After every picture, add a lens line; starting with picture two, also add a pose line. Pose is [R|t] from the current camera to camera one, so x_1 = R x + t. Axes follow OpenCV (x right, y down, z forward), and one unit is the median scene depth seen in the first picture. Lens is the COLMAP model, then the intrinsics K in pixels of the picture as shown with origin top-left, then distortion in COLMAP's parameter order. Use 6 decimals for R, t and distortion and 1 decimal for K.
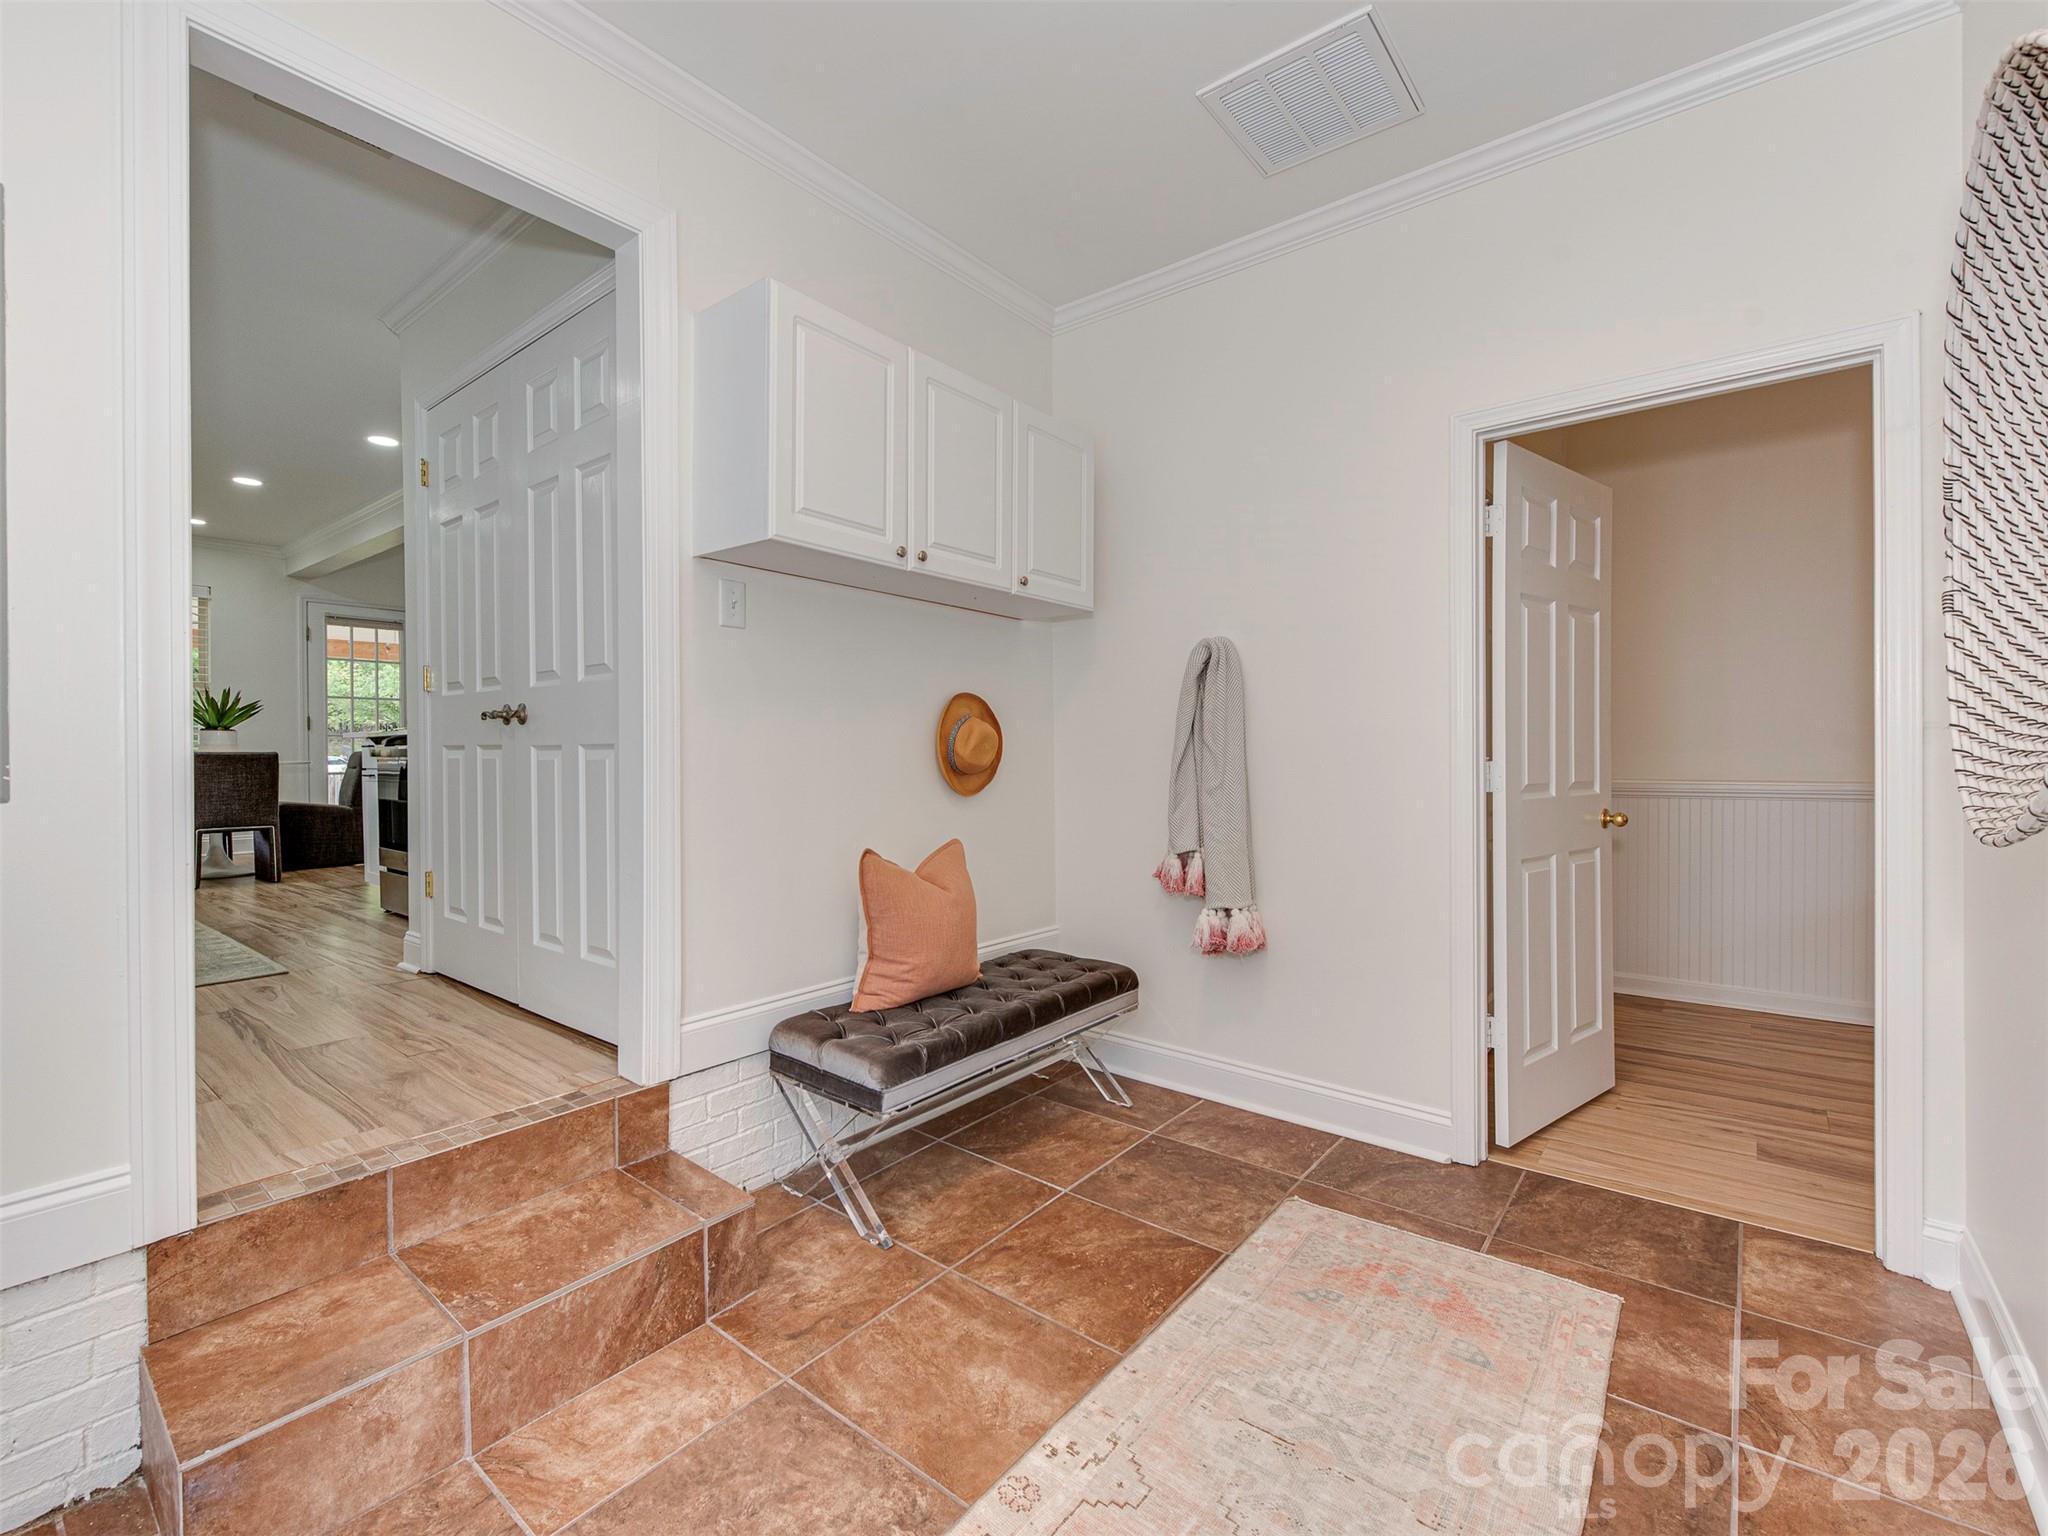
lens RADIAL K [[911.0, 0, 954.8], [0, 911.0, 763.2], [0, 0, 1]] dist [0.008513, -0.002656]
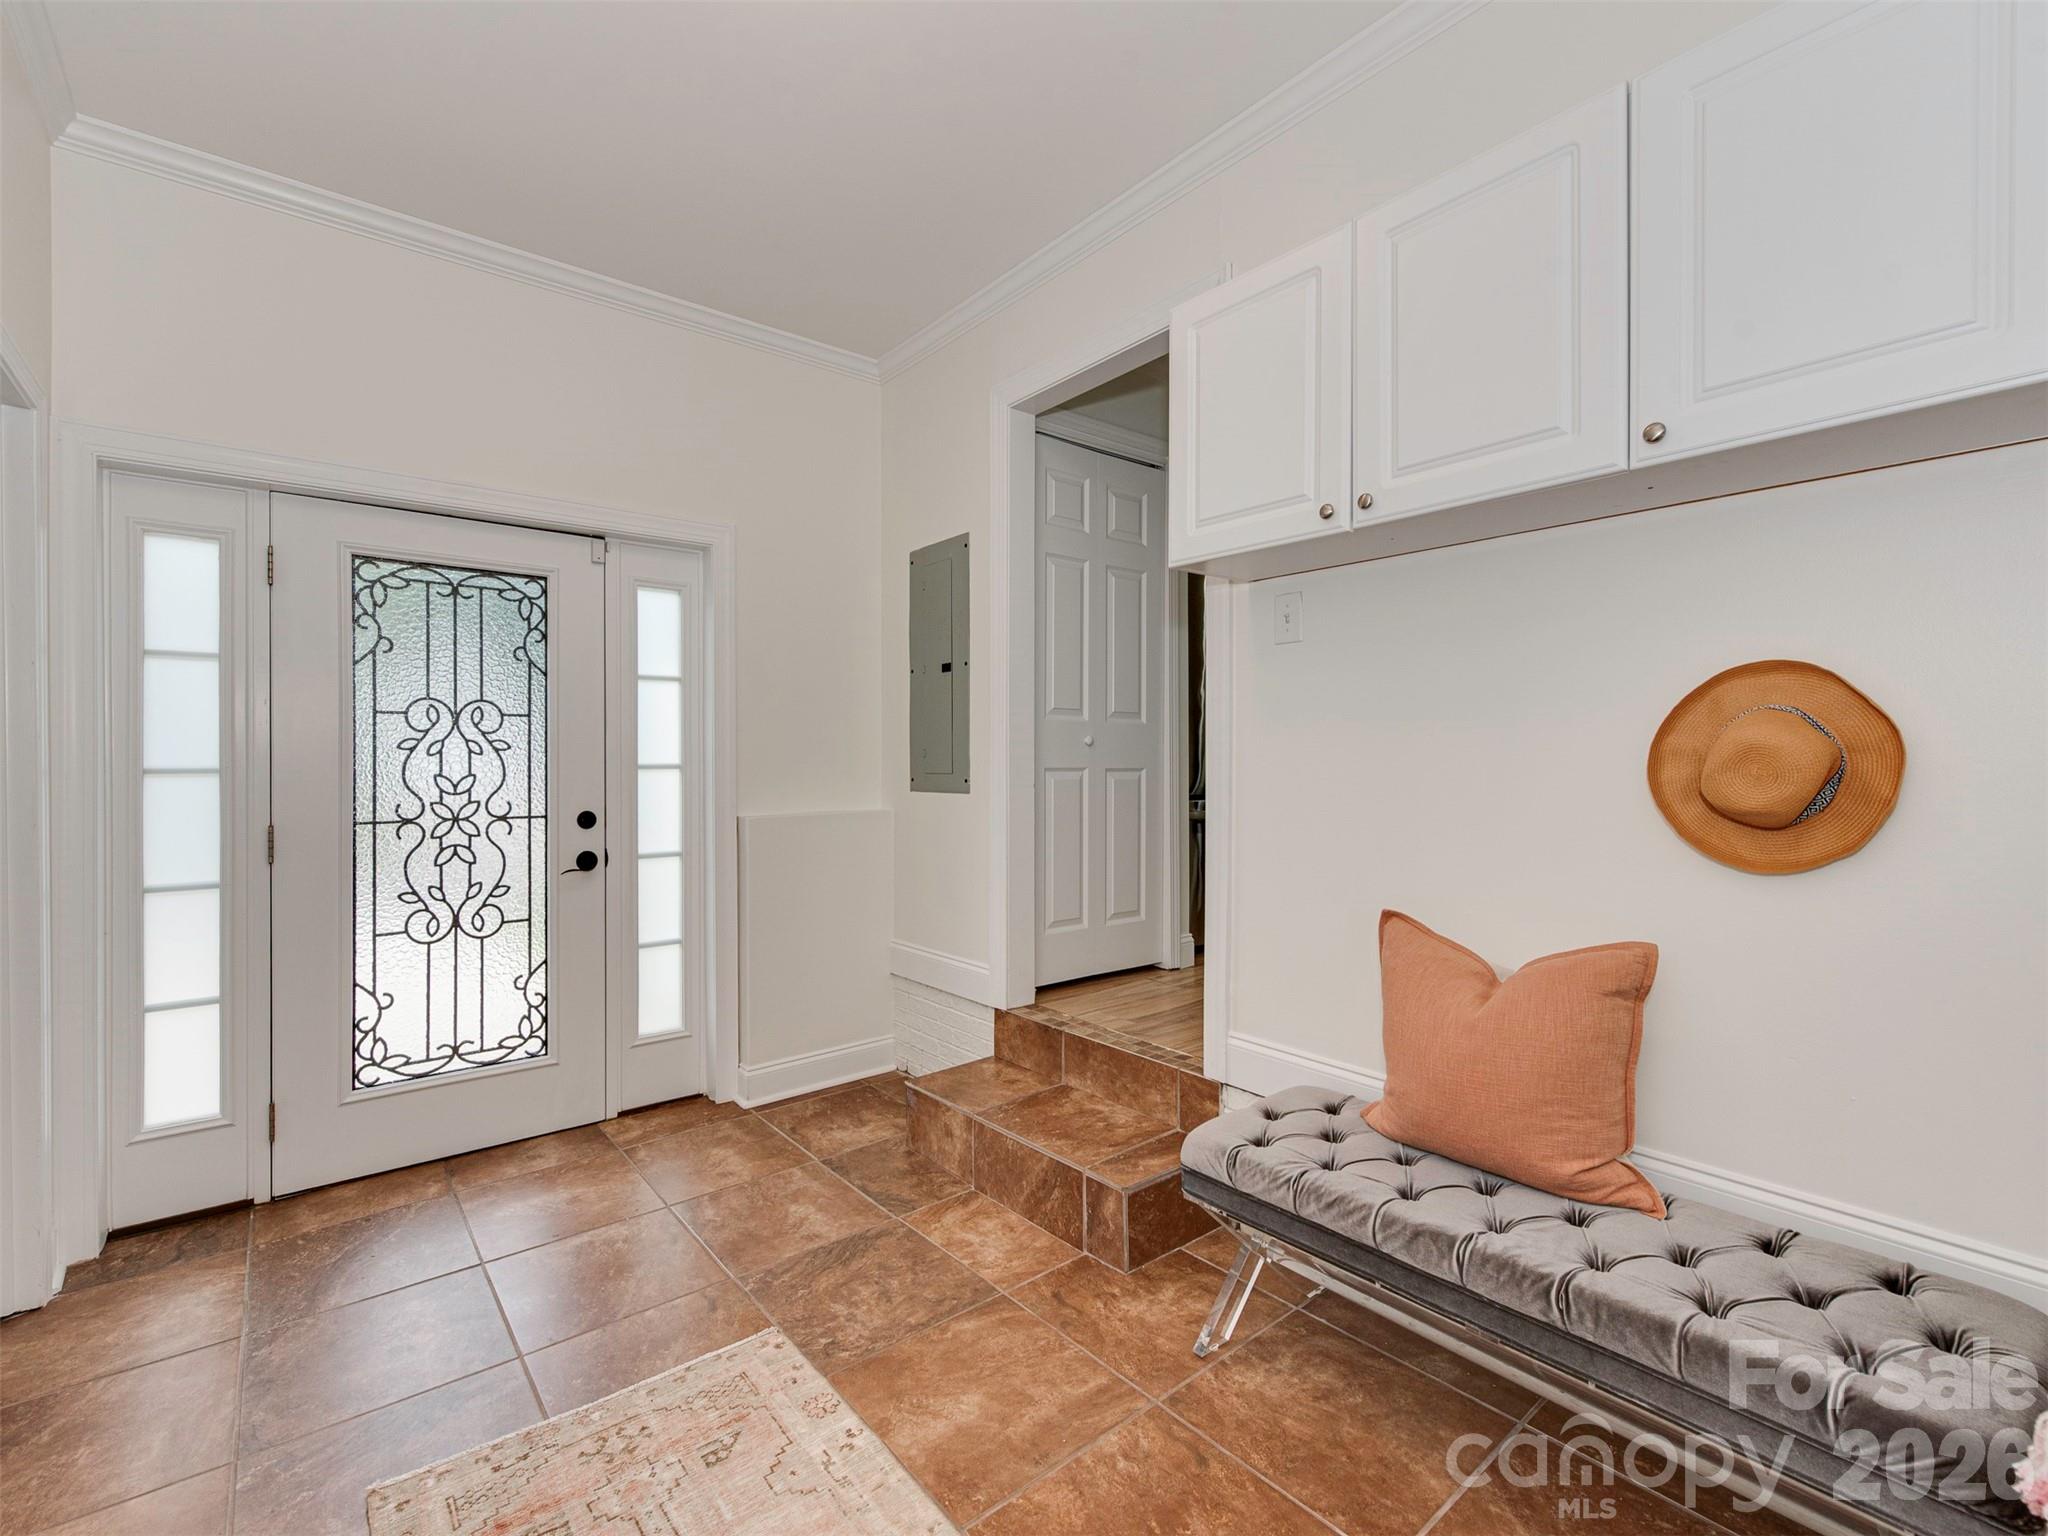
lens RADIAL K [[911.0, 0, 1015.4], [0, 911.0, 765.1], [0, 0, 1]] dist [0.008513, -0.002656]
pose [[-0.175656, 0.005222, -0.984438, 0.973462], [-0.007787, 0.999947, 0.006694, -0.036432], [0.984421, 0.008841, -0.175606, 1.183769]]
